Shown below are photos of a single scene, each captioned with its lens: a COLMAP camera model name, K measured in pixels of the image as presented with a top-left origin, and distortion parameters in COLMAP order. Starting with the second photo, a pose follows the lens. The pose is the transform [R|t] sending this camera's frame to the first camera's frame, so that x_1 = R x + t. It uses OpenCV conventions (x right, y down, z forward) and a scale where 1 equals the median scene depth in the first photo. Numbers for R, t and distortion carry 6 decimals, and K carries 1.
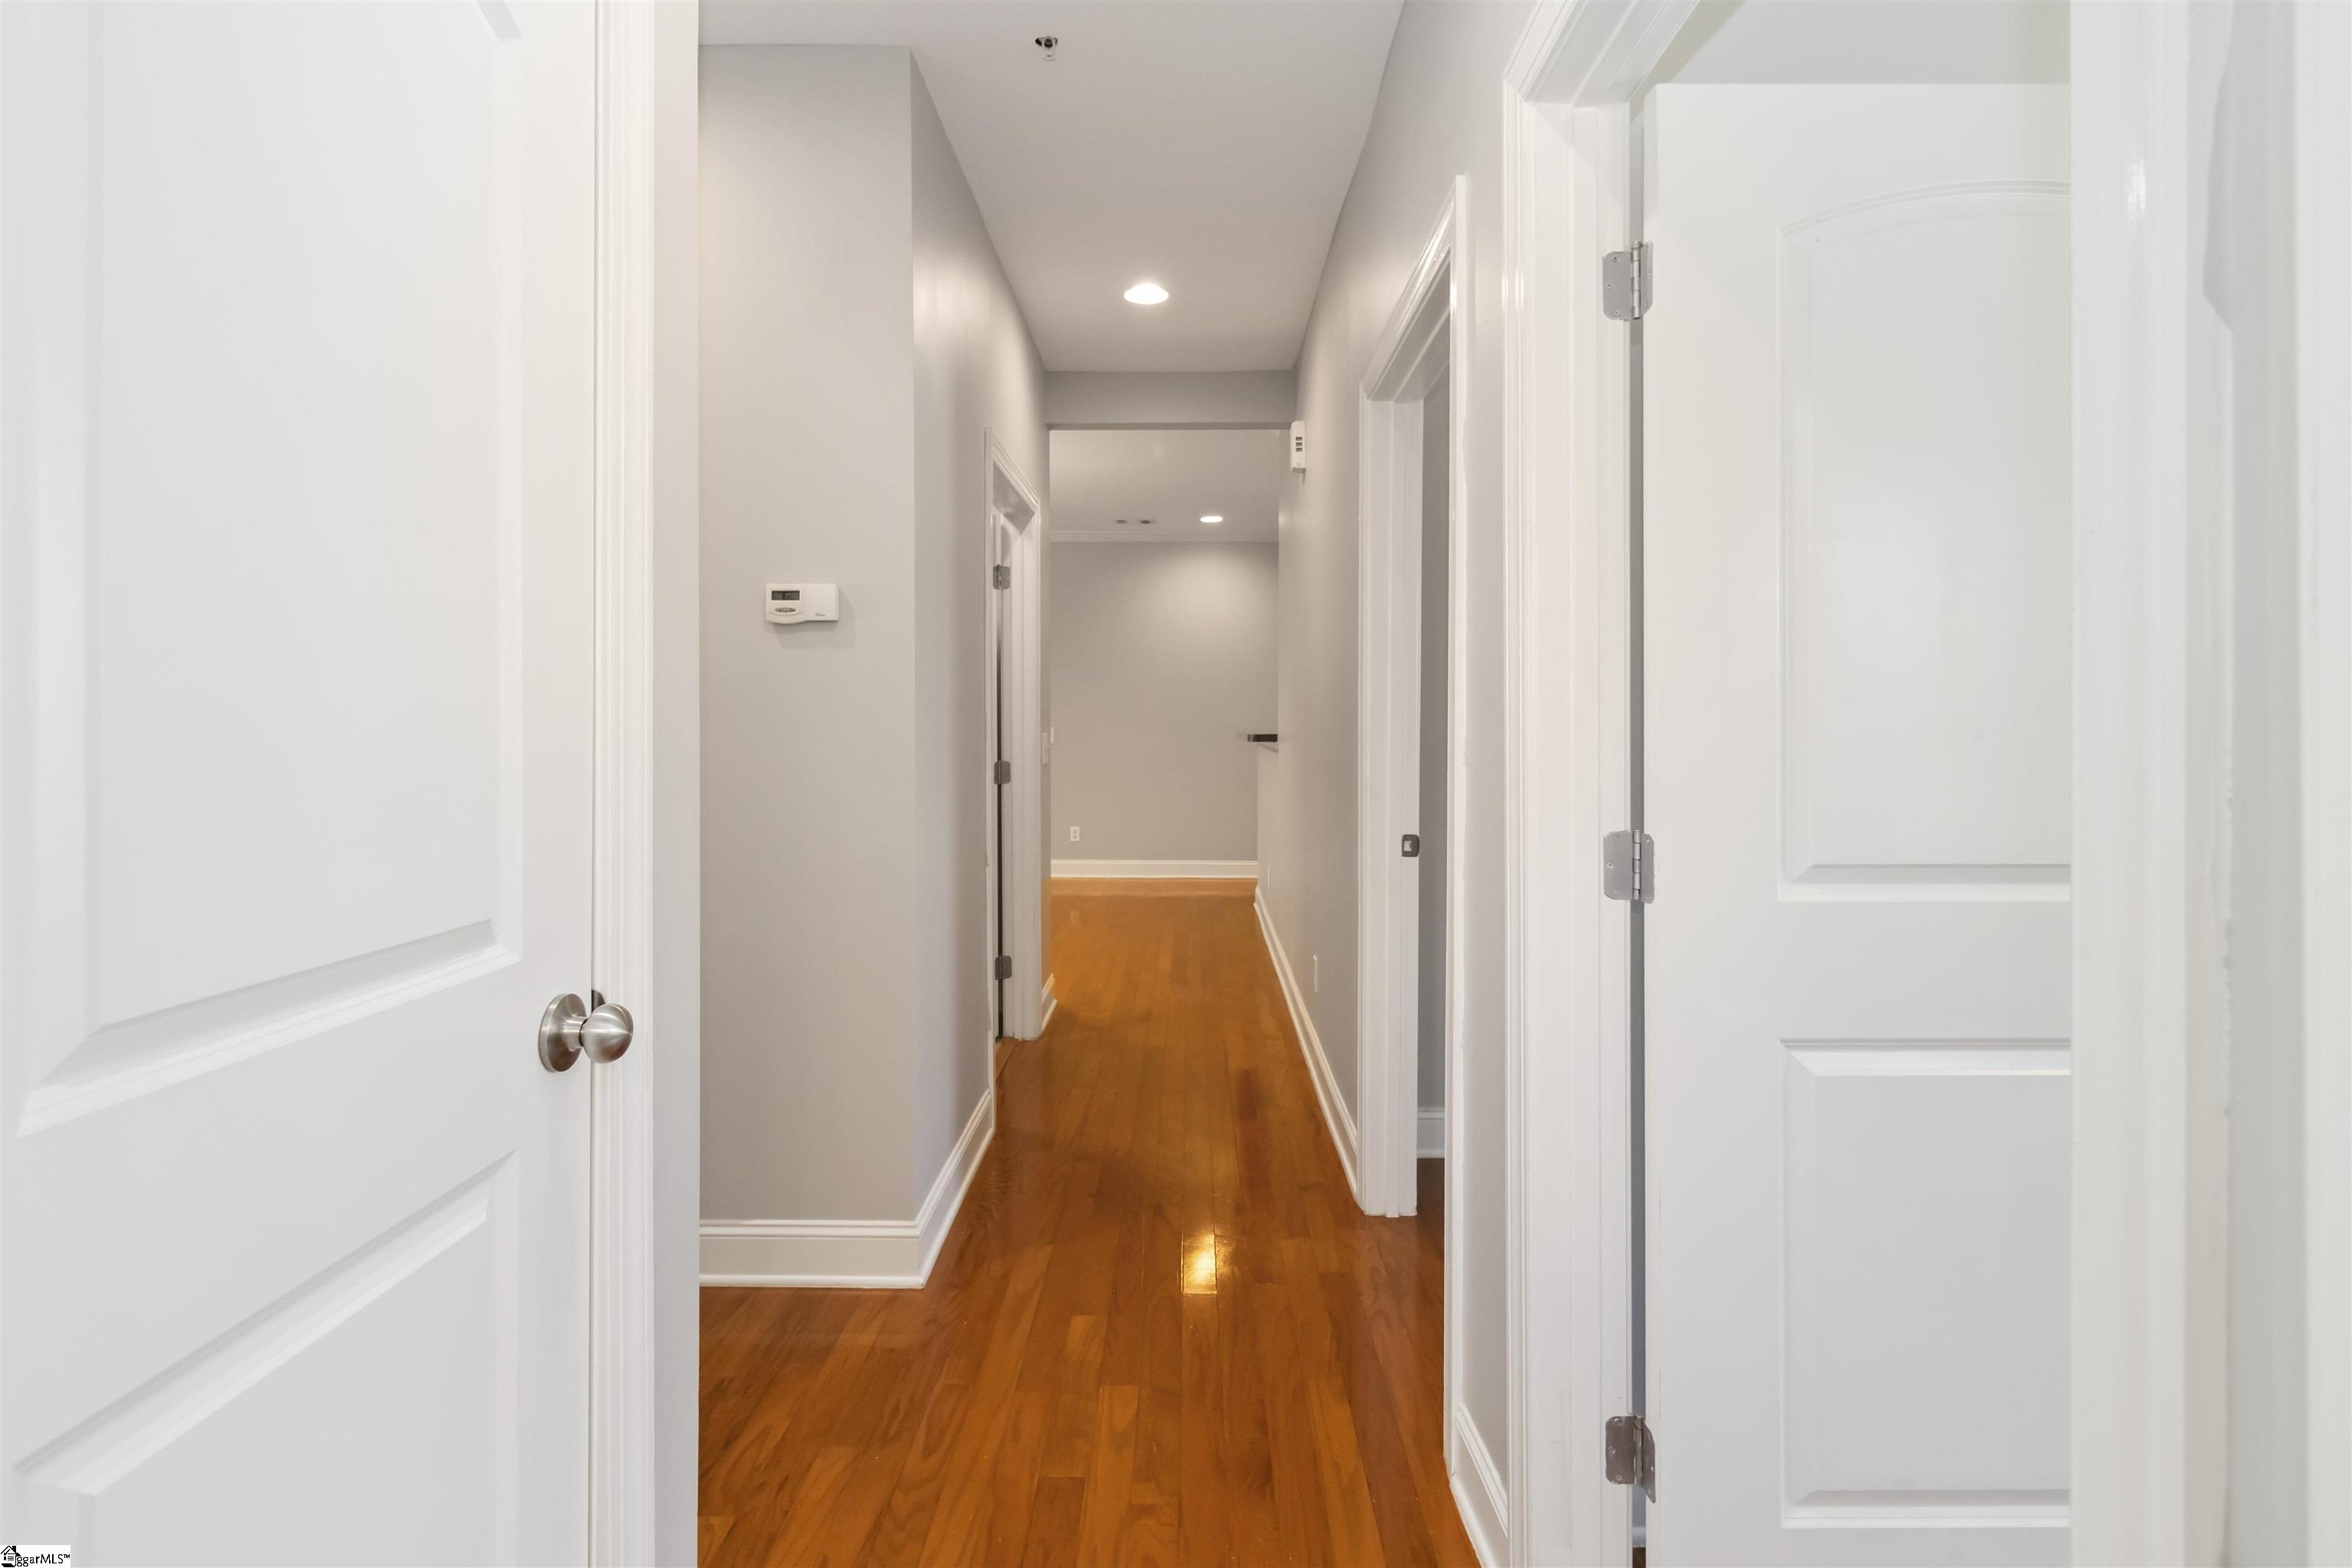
lens RADIAL K [[1131.2, 0, 1204.3], [0, 1131.2, 724.8], [0, 0, 1]] dist [0.001357, 0.000369]
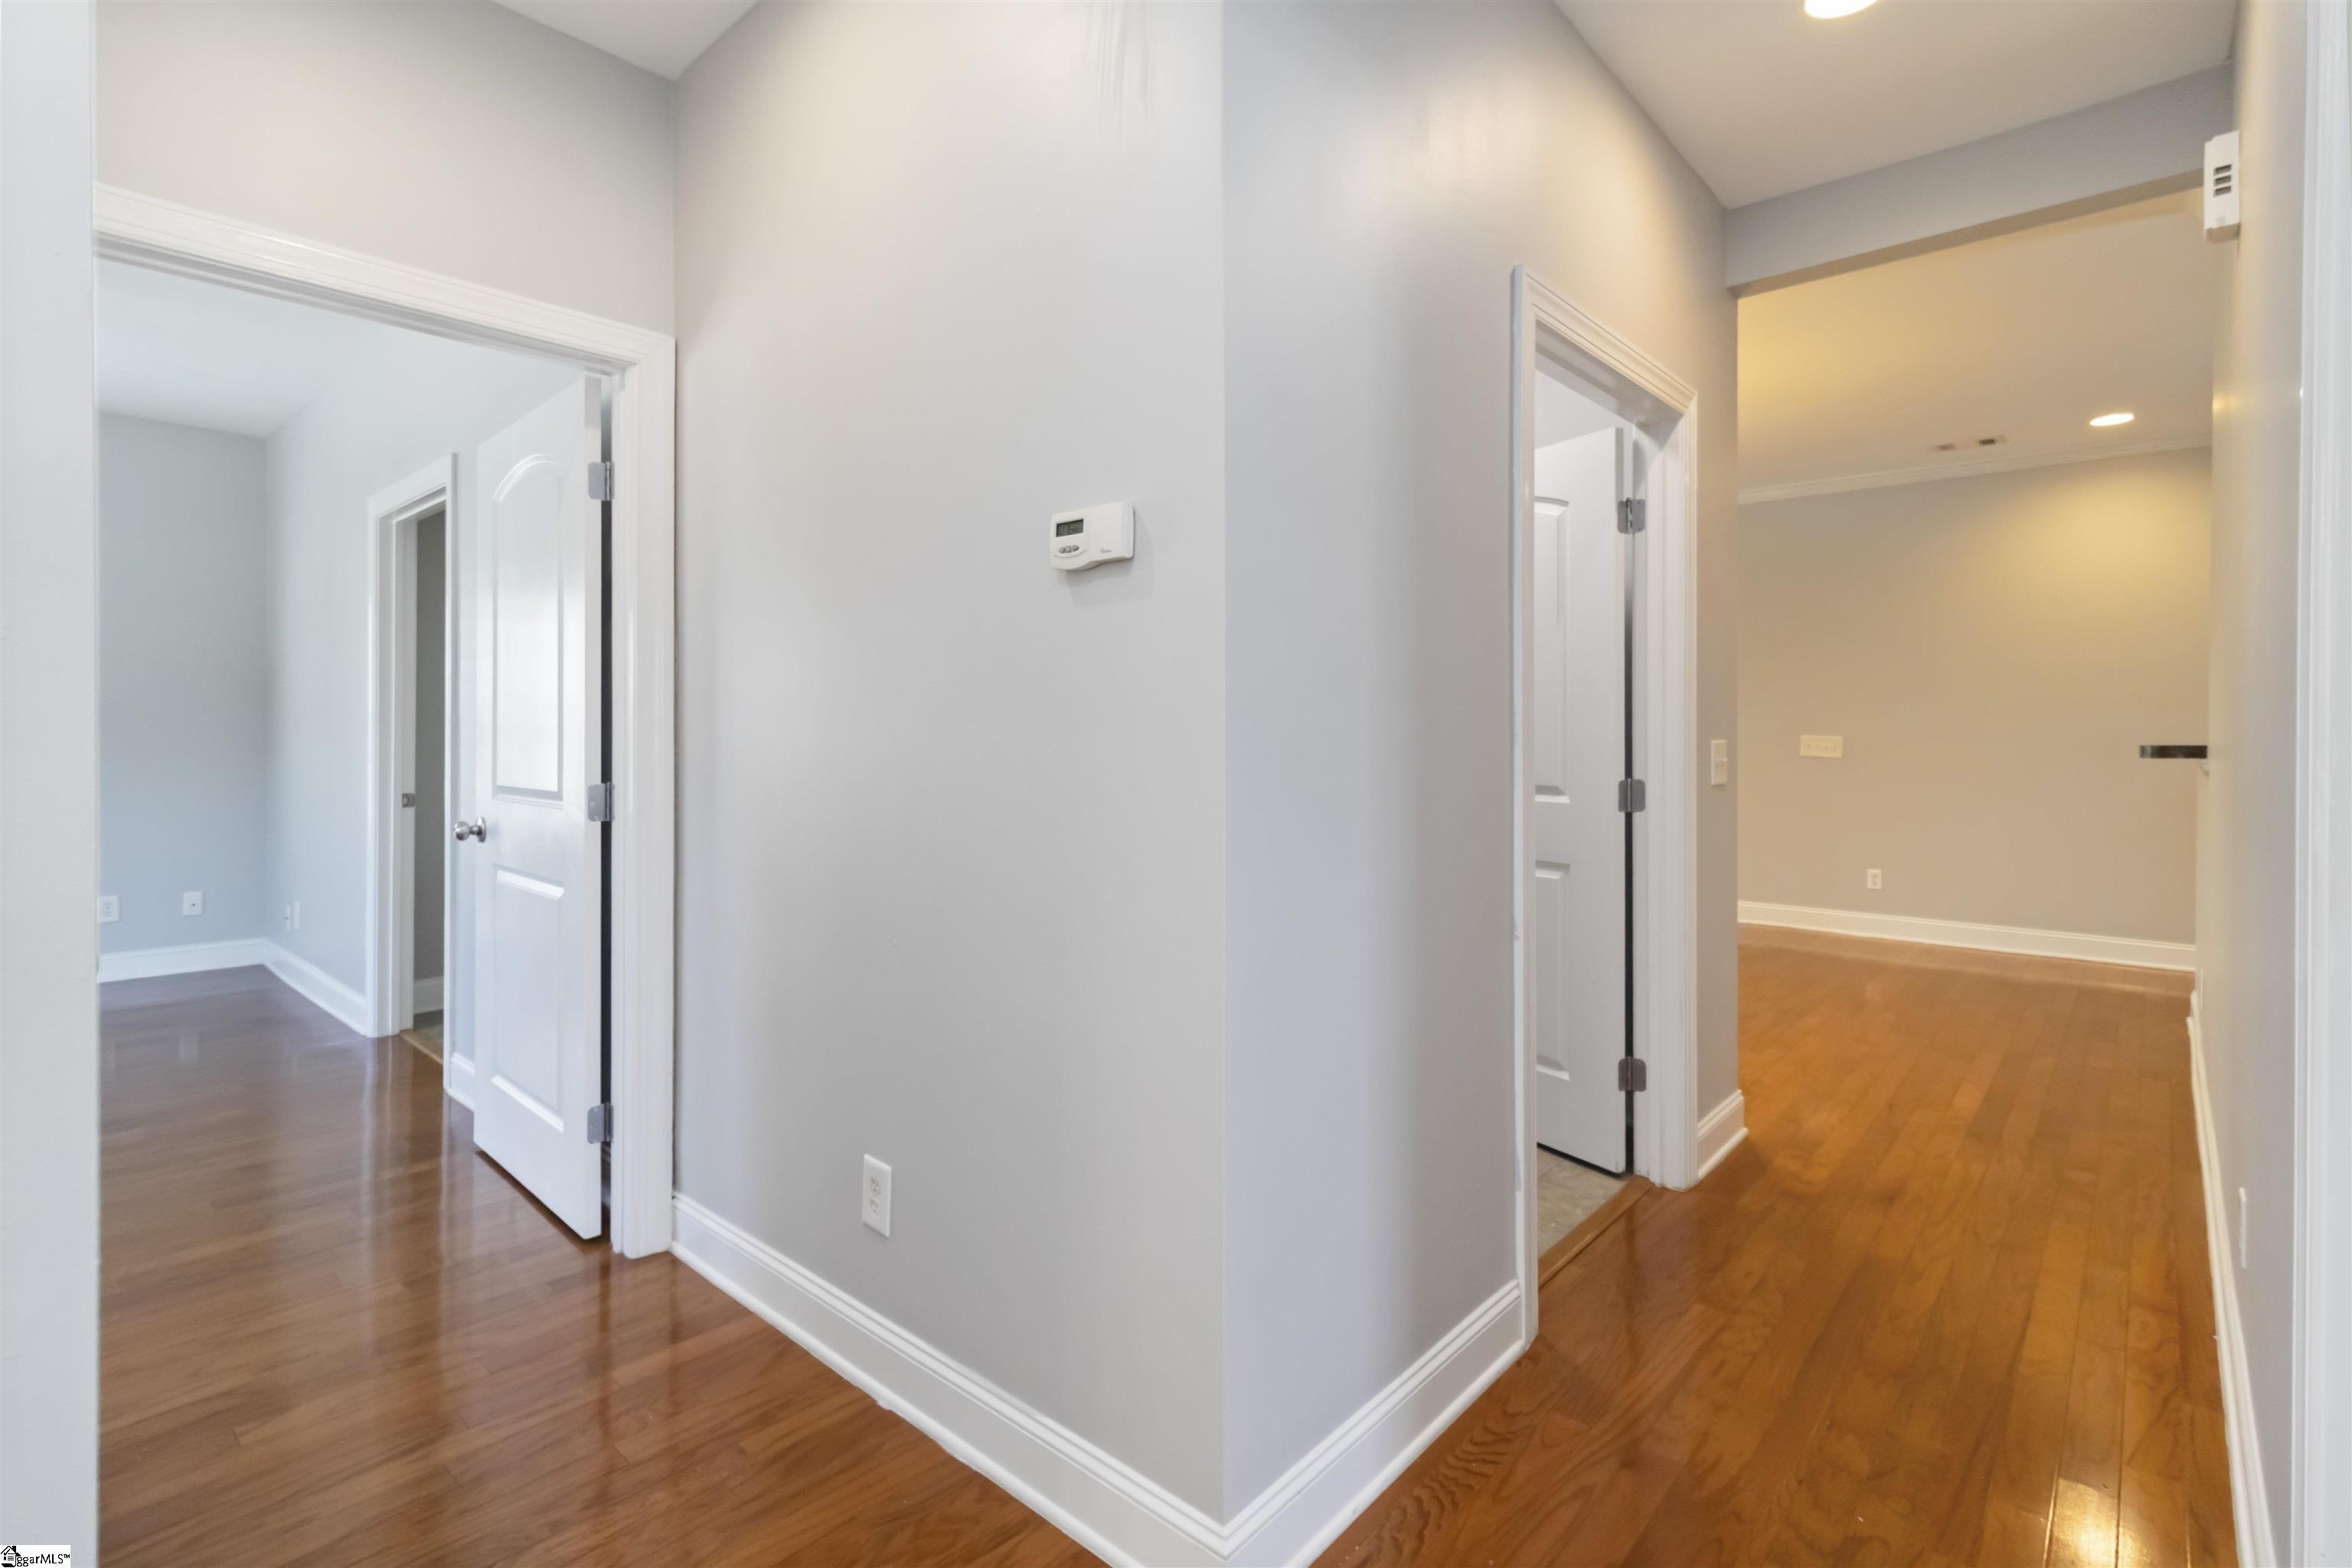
lens RADIAL K [[1131.2, 0, 1134.8], [0, 1131.2, 738.9], [0, 0, 1]] dist [0.001357, 0.000369]
pose [[0.740902, 0.004000, -0.671601, 0.061449], [-0.002015, 0.999991, 0.003732, 0.005270], [0.671610, -0.001412, 0.740904, 0.272857]]
